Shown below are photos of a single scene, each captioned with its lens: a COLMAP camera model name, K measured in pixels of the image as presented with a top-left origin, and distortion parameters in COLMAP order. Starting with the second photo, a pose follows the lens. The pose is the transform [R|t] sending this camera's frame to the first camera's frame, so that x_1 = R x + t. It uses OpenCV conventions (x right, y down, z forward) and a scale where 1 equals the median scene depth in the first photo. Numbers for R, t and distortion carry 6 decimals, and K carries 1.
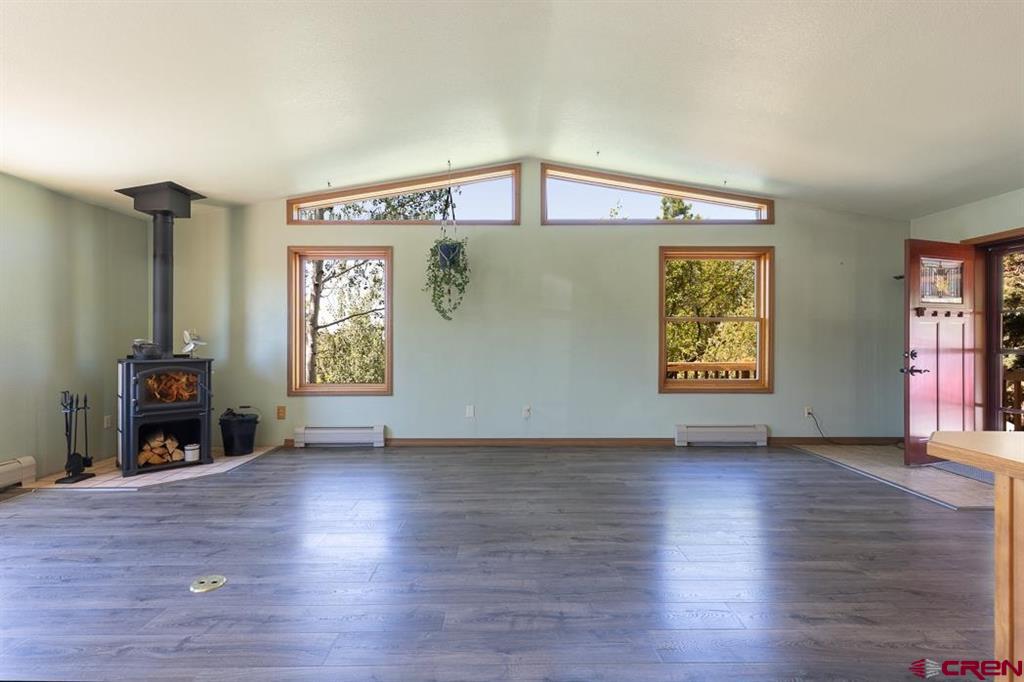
lens RADIAL K [[467.0, 0, 512.0], [0, 467.0, 341.0], [0, 0, 1]] dist [0.002696, 0.000206]
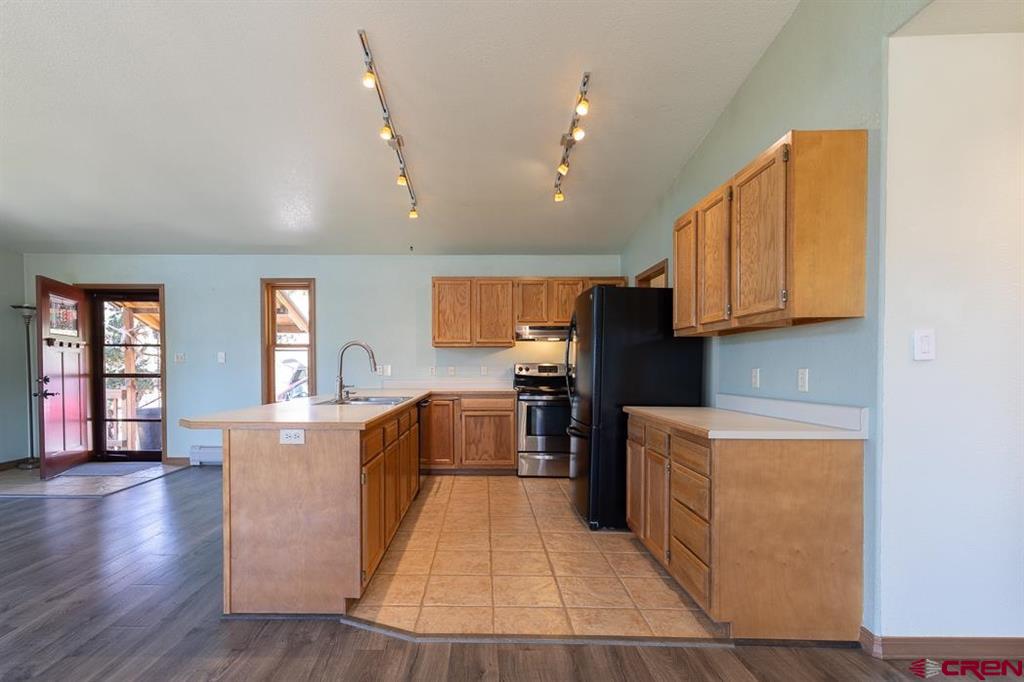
lens RADIAL K [[471.4, 0, 476.0], [0, 471.4, 378.4], [0, 0, 1]] dist [0.013048, 0.000043]
pose [[0.012709, -0.023127, 0.999652, -0.263686], [0.001046, 0.999732, 0.023116, 0.000372], [-0.999919, 0.000752, 0.012730, -0.042900]]
